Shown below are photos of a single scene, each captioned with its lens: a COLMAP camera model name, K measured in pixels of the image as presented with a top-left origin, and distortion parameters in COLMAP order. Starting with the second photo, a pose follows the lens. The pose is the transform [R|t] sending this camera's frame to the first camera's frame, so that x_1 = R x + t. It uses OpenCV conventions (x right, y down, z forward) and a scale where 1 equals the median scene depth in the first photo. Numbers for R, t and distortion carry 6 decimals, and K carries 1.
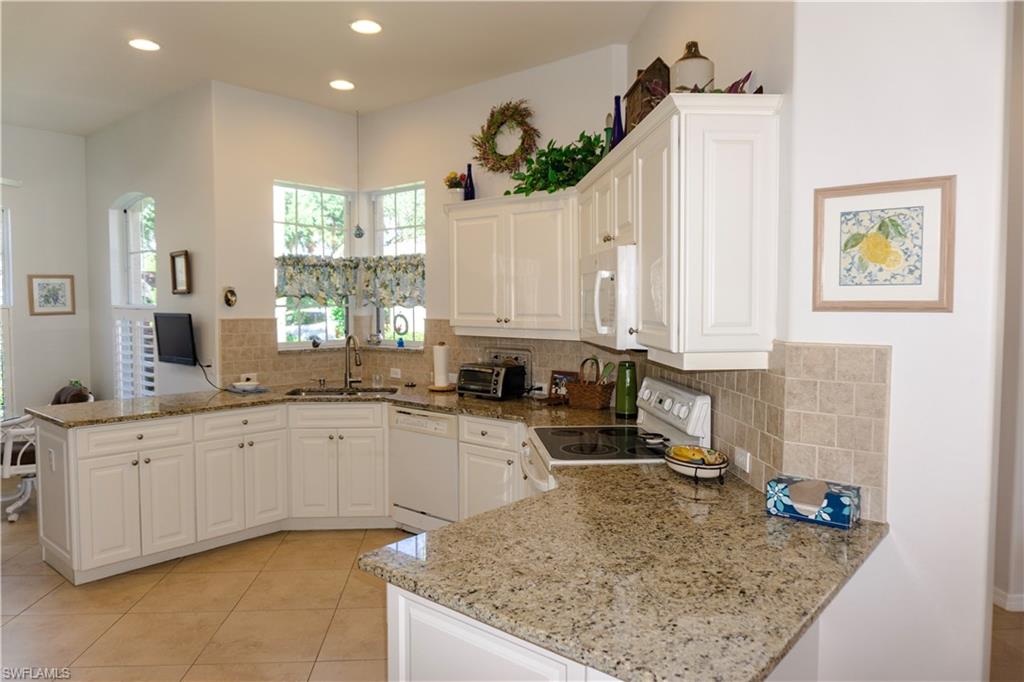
lens RADIAL K [[688.9, 0, 512.0], [0, 688.9, 343.9], [0, 0, 1]] dist [-0.009388, -0.004058]
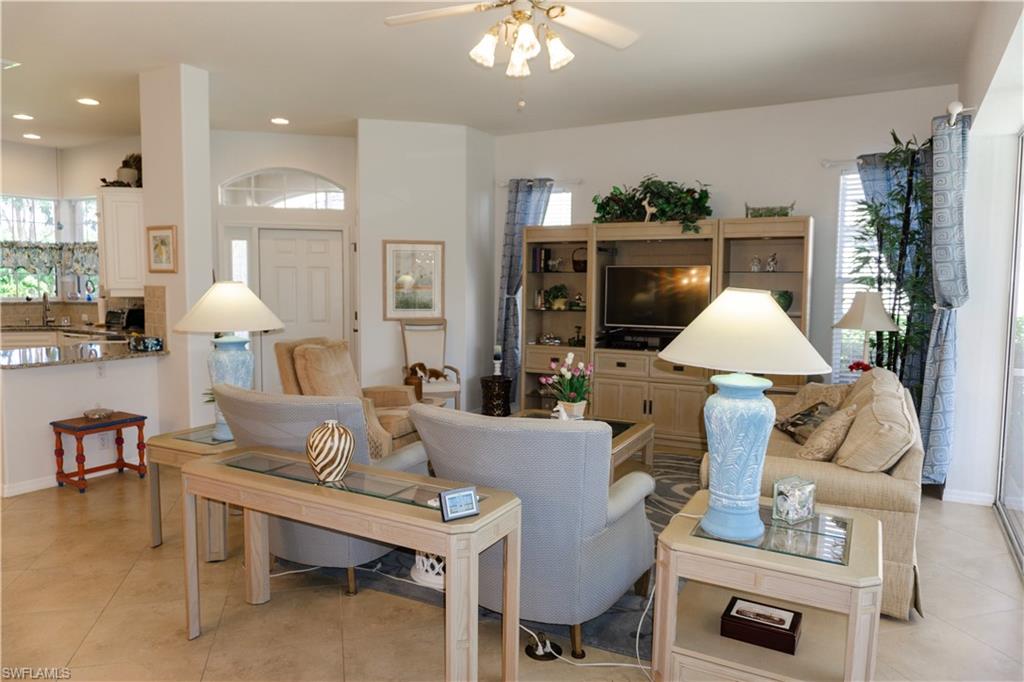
lens RADIAL K [[688.9, 0, 511.1], [0, 688.9, 336.7], [0, 0, 1]] dist [-0.009388, -0.004058]
pose [[0.984789, -0.006760, 0.173623, 0.505843], [0.002956, 0.999750, 0.022159, 0.053450], [-0.173729, -0.021309, 0.984563, -0.689213]]
